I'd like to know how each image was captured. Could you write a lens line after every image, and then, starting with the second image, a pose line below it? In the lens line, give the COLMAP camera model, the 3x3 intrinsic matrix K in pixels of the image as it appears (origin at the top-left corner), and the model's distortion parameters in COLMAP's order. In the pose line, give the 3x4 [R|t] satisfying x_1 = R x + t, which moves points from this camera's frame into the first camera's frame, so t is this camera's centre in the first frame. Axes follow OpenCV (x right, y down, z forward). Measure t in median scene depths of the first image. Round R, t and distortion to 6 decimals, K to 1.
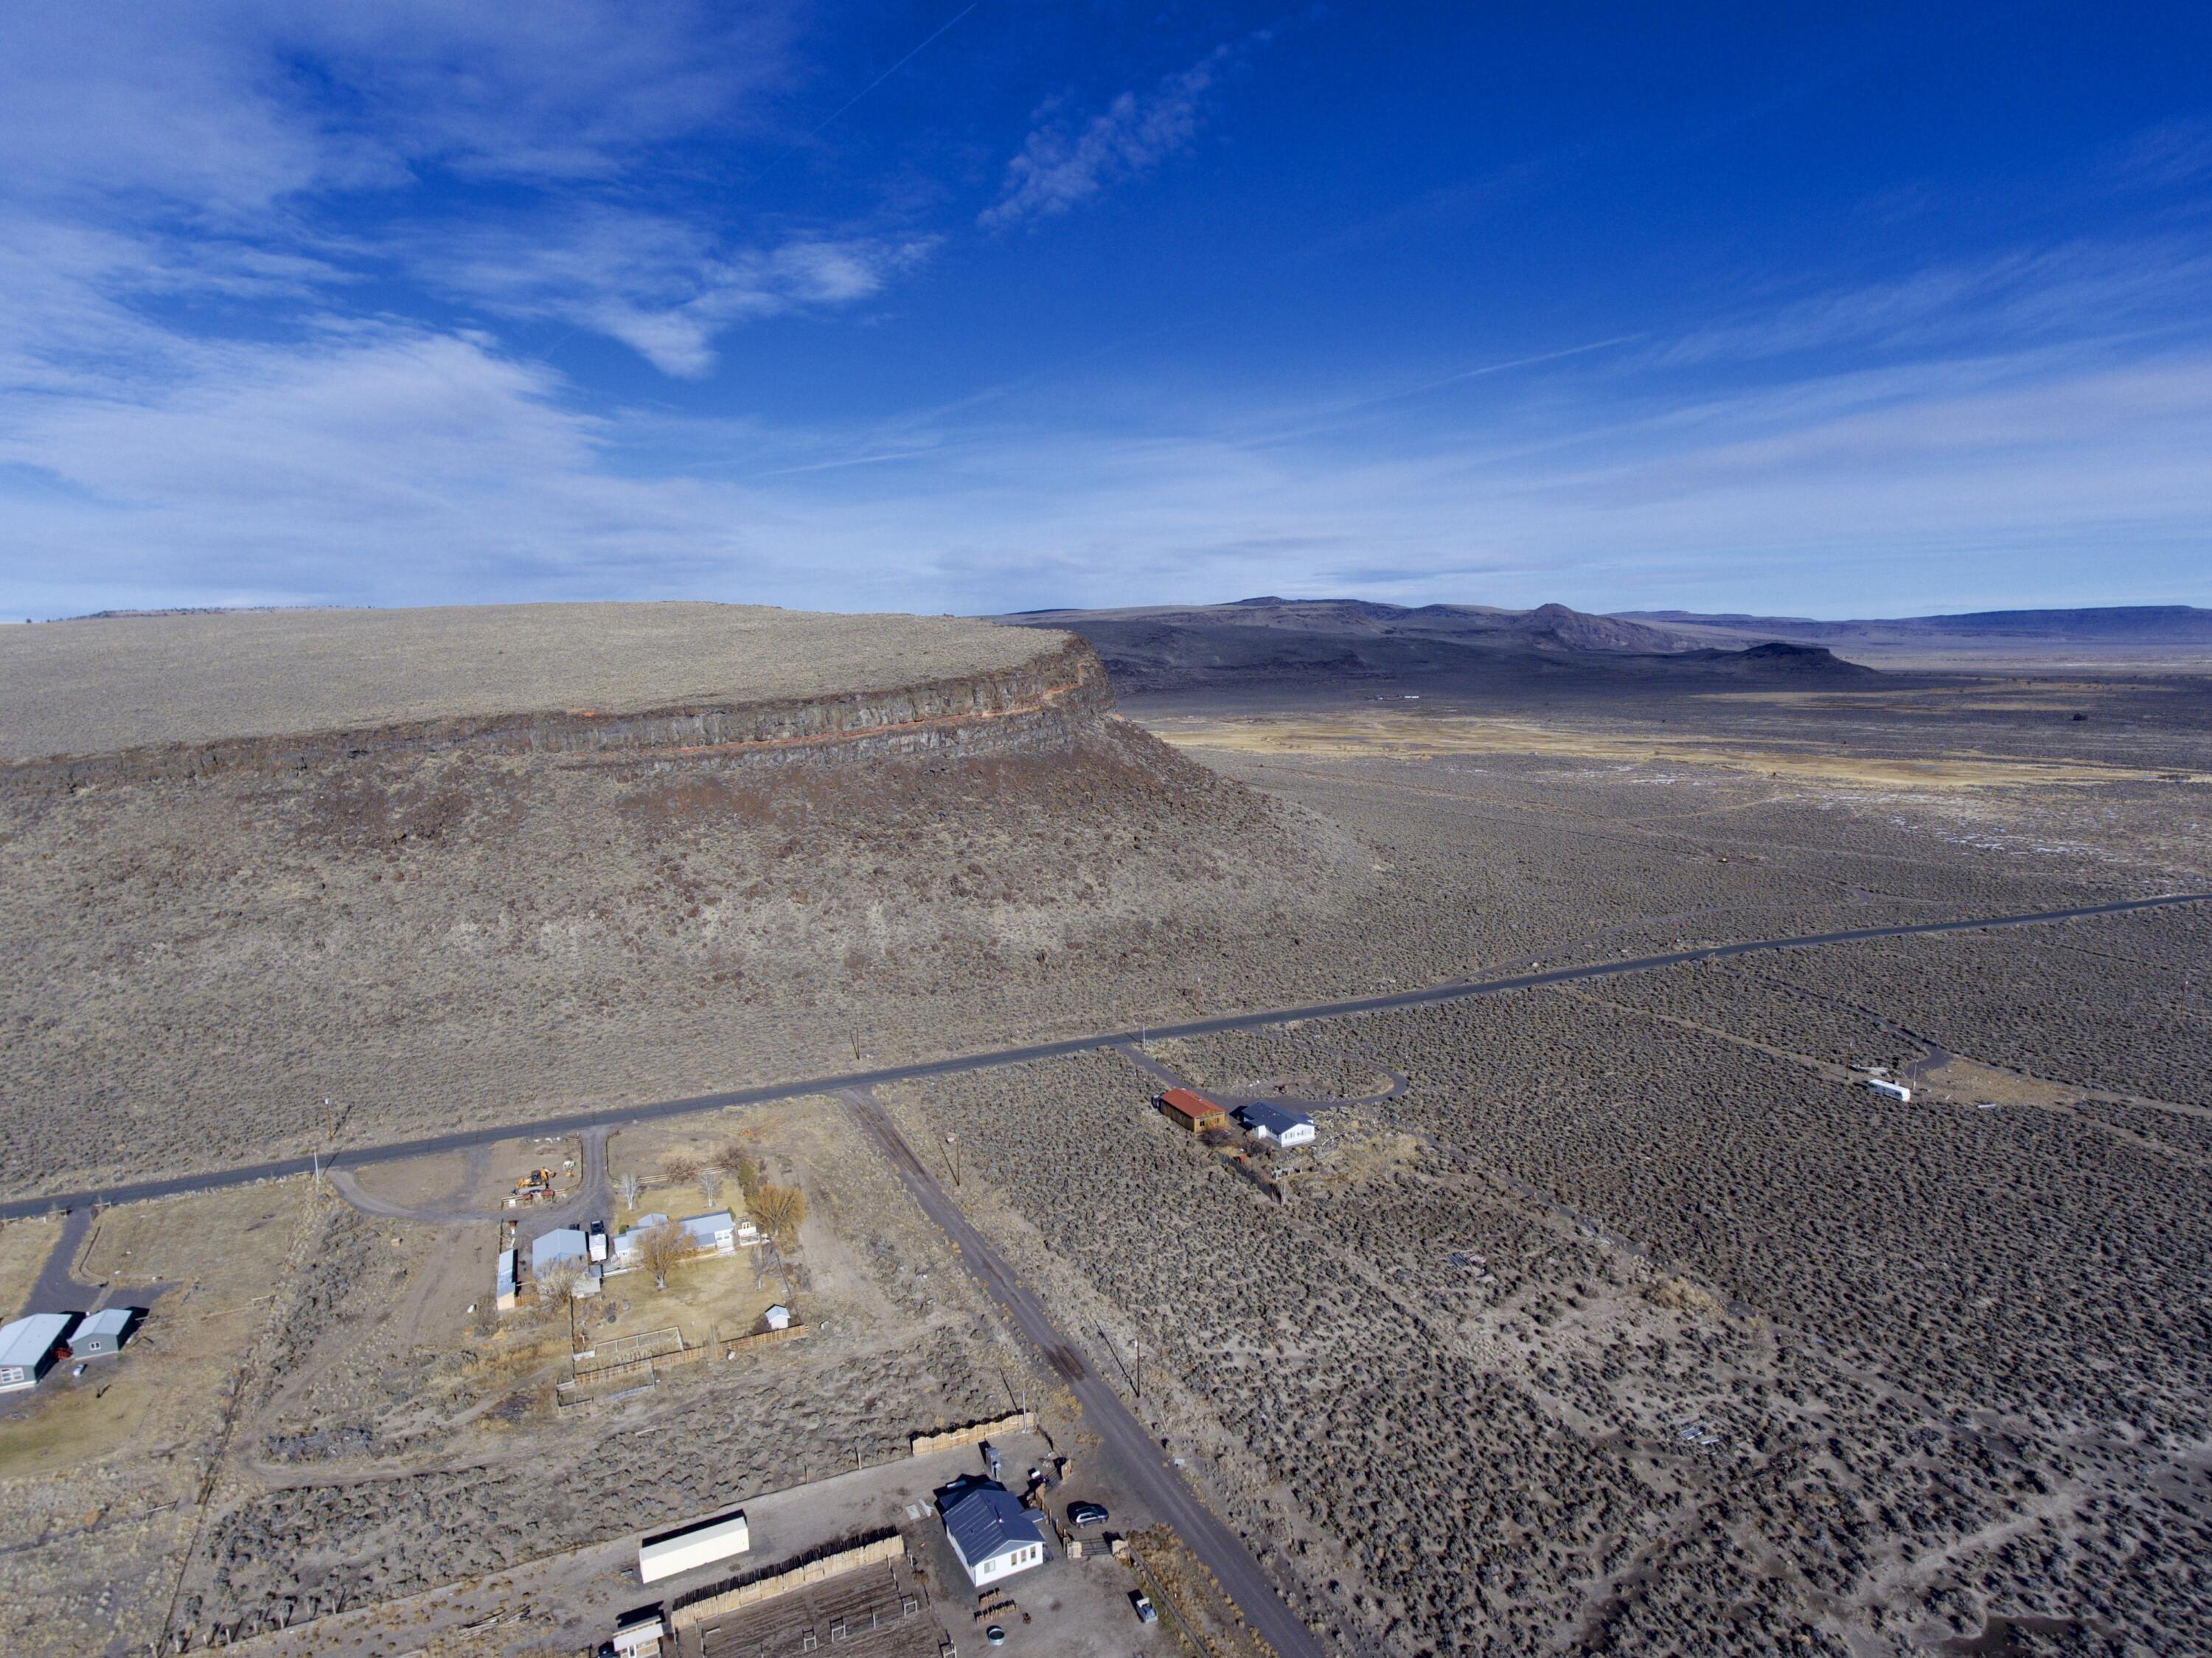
lens RADIAL K [[1283.9, 0, 1100.6], [0, 1283.9, 872.9], [0, 0, 1]] dist [-0.002652, -0.000124]
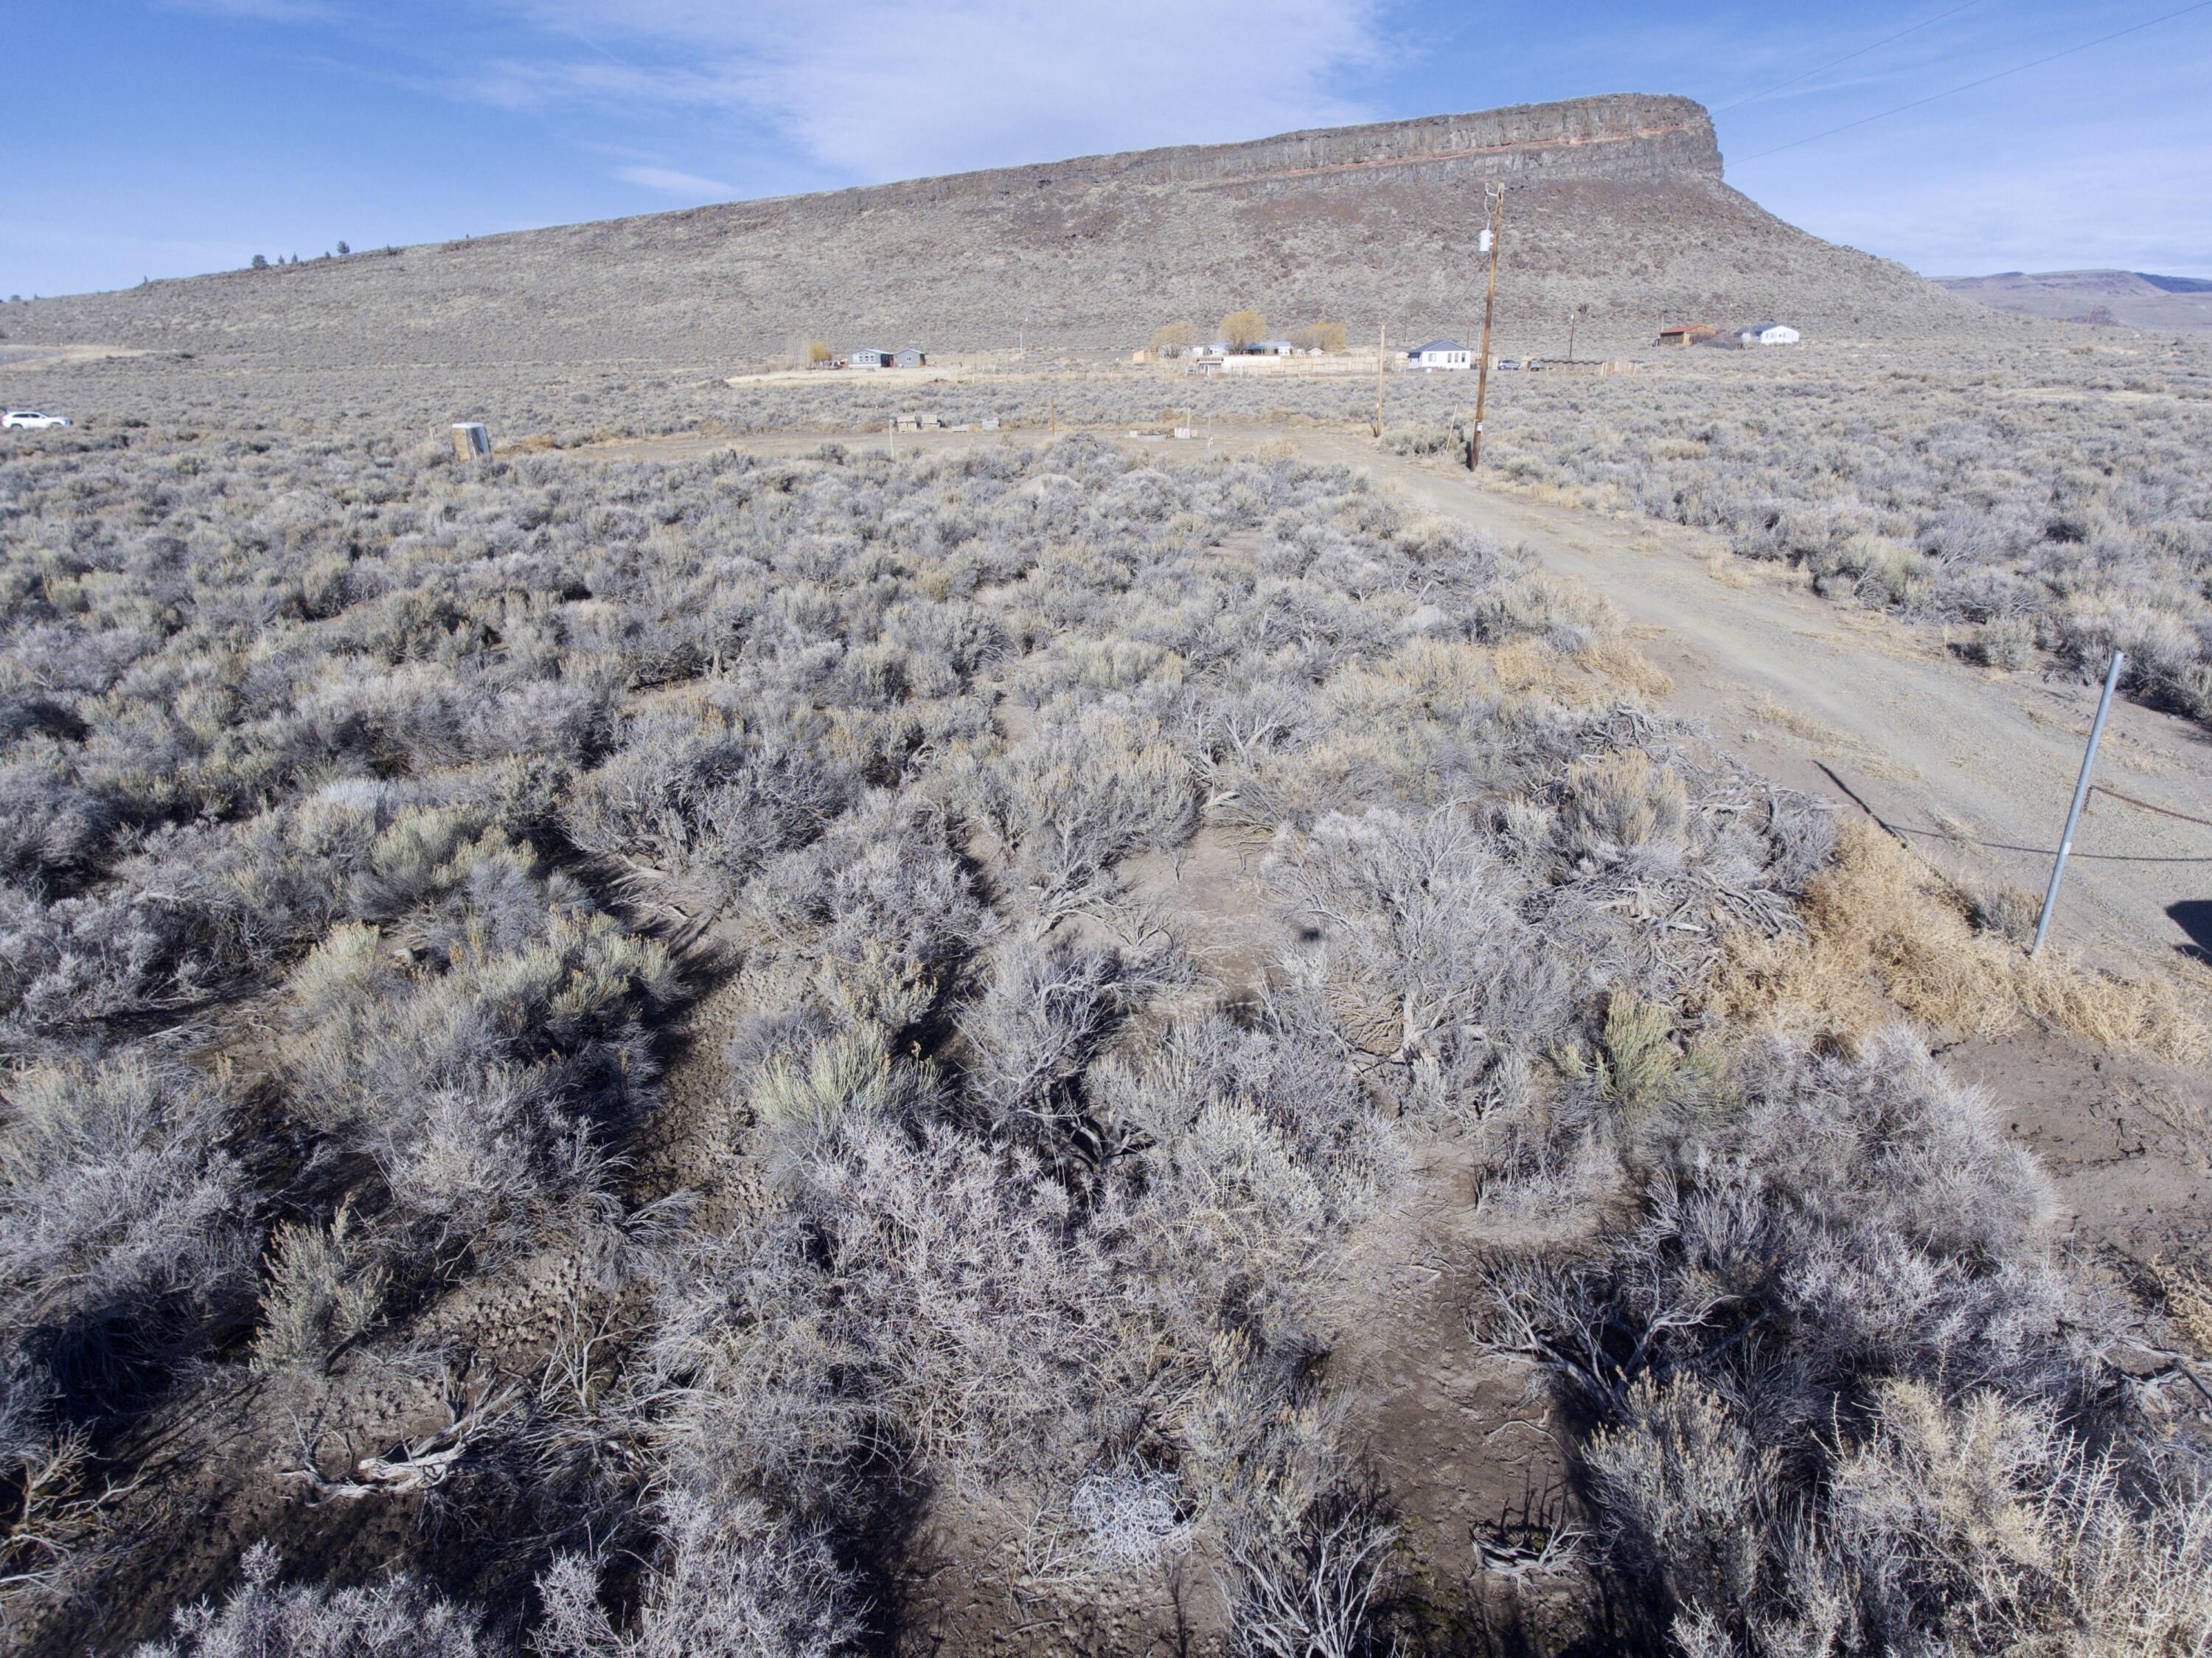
lens RADIAL K [[1295.7, 0, 1107.3], [0, 1295.7, 851.2], [0, 0, 1]] dist [-0.004186, -0.000409]
pose [[0.900869, 0.152894, -0.406274, 0.094490], [-0.073448, 0.976111, 0.204480, 0.282922], [0.427833, -0.154370, 0.890578, -0.208335]]
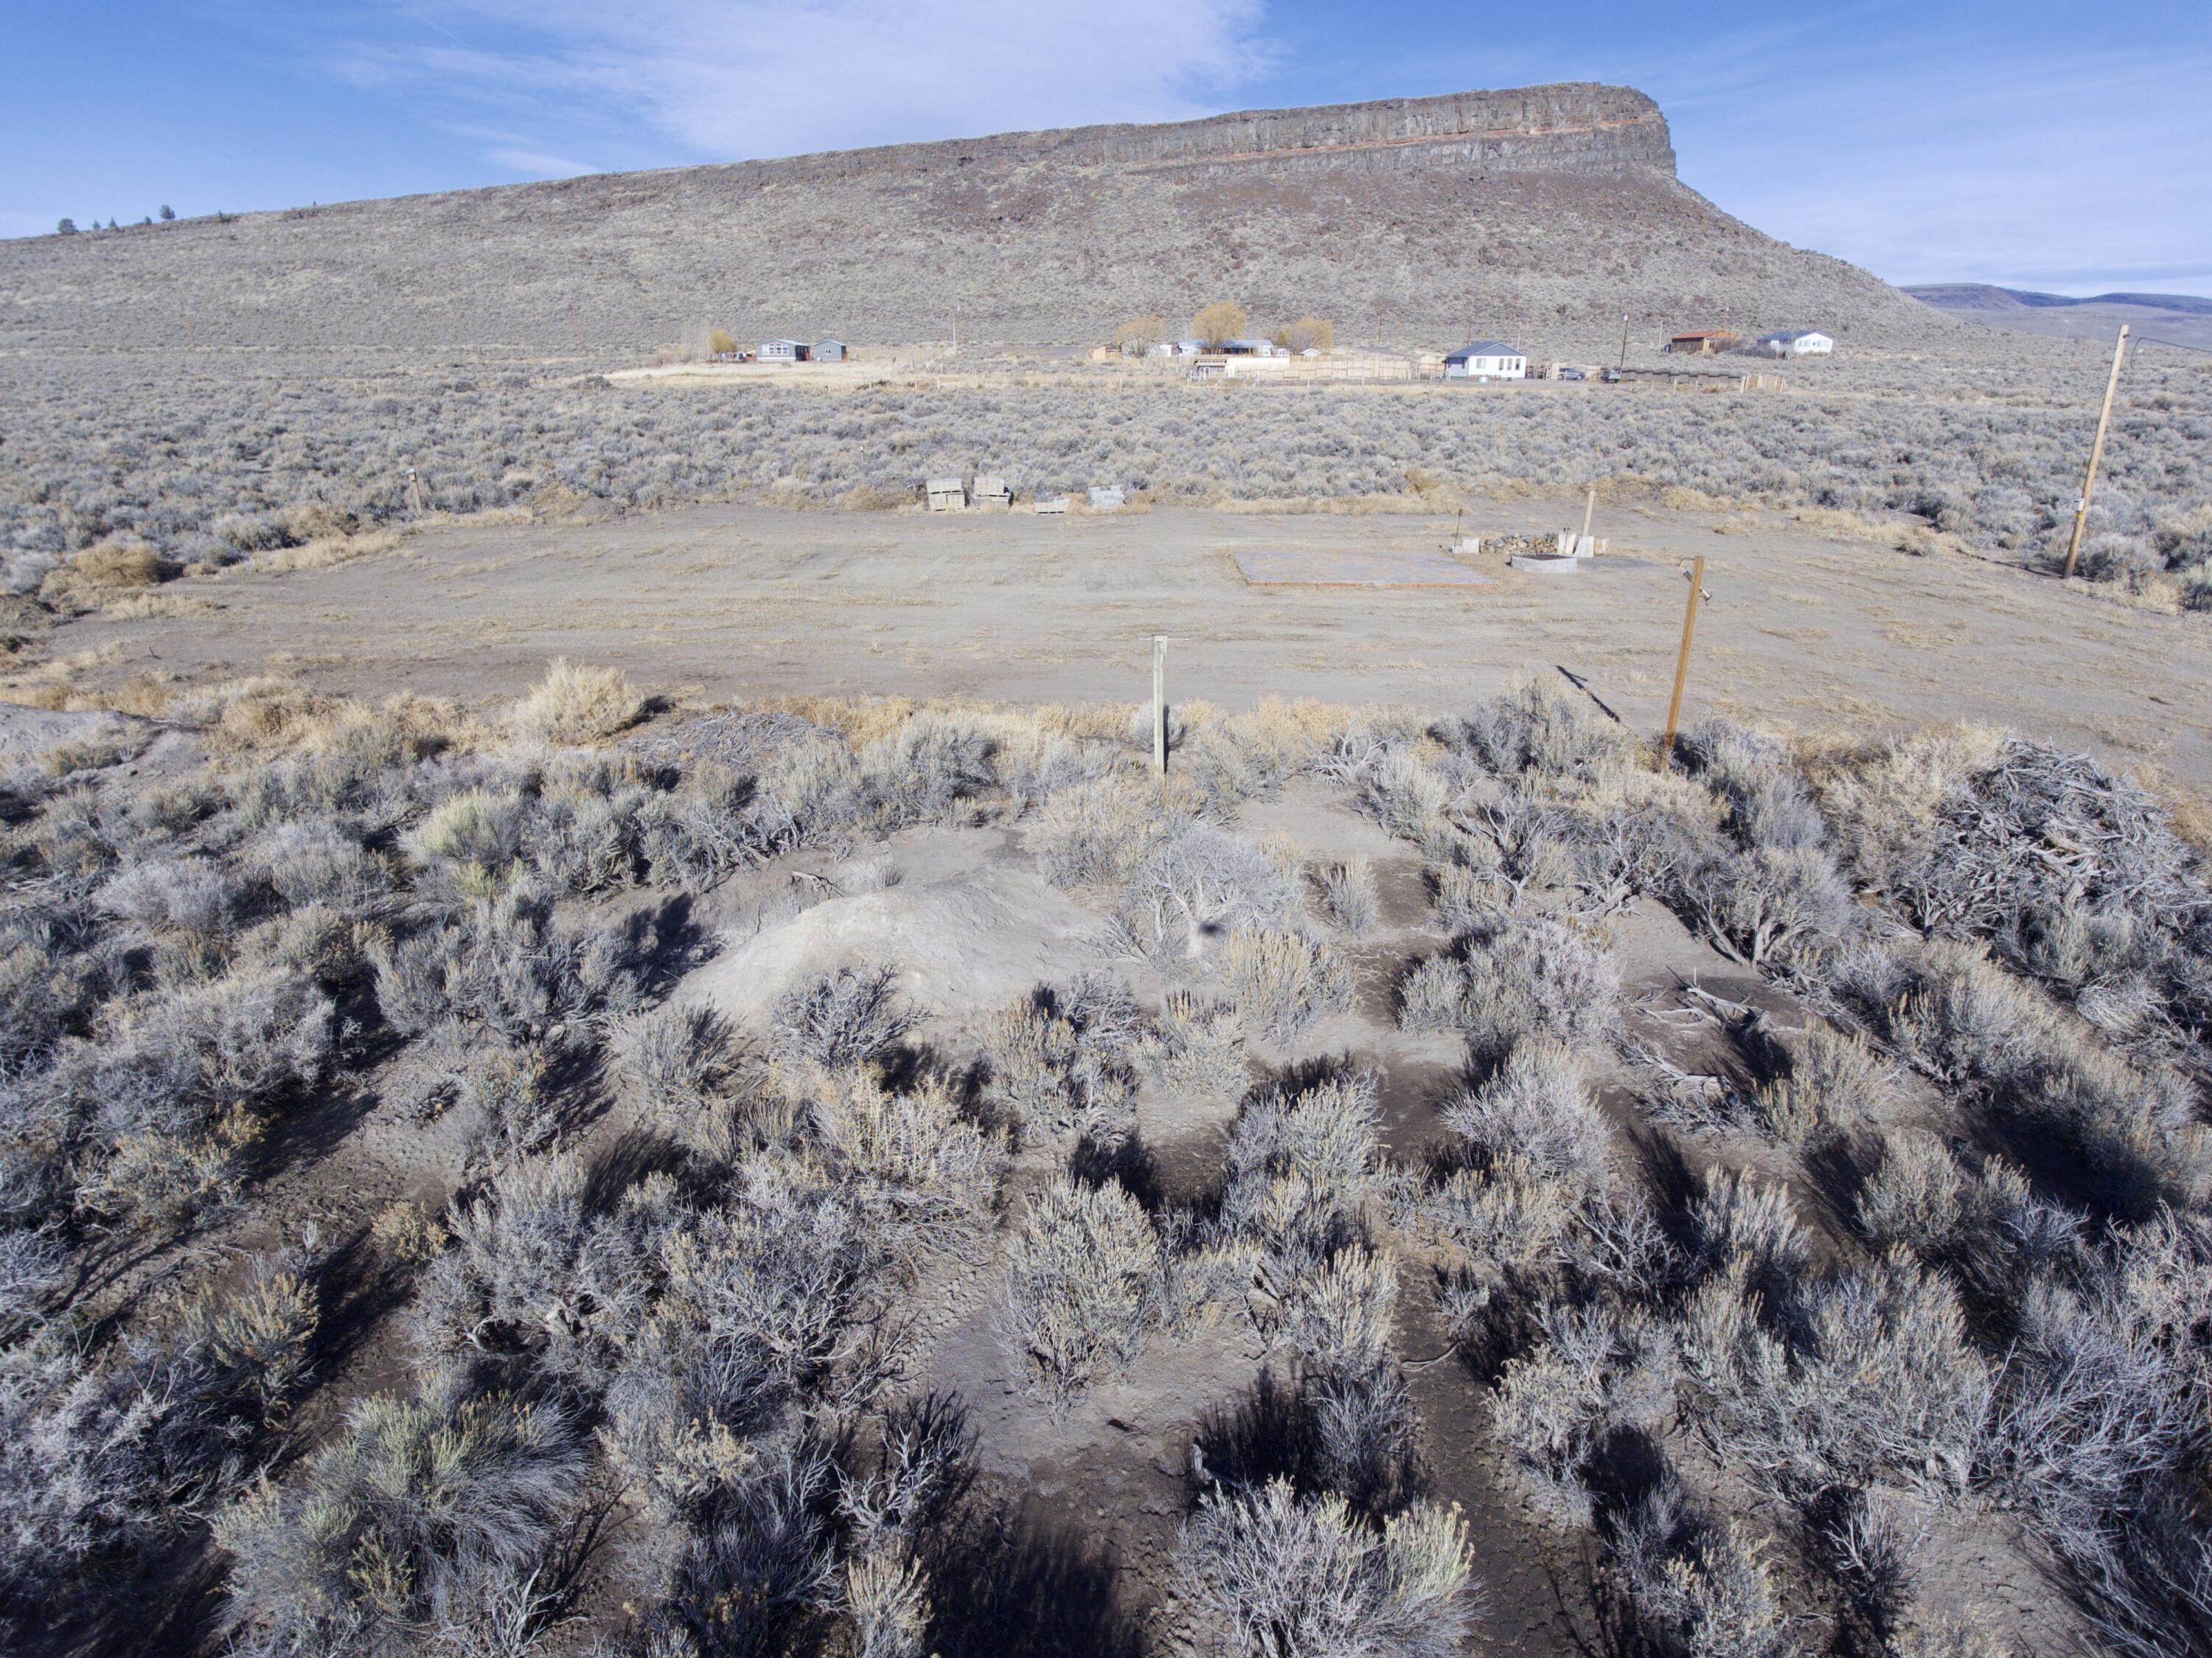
lens RADIAL K [[1295.7, 0, 1107.3], [0, 1295.7, 851.2], [0, 0, 1]] dist [-0.004186, -0.000409]
pose [[0.929903, 0.145278, -0.337896, 0.023981], [-0.078782, 0.976038, 0.202837, 0.266898], [0.359267, -0.161999, 0.919067, -0.125580]]
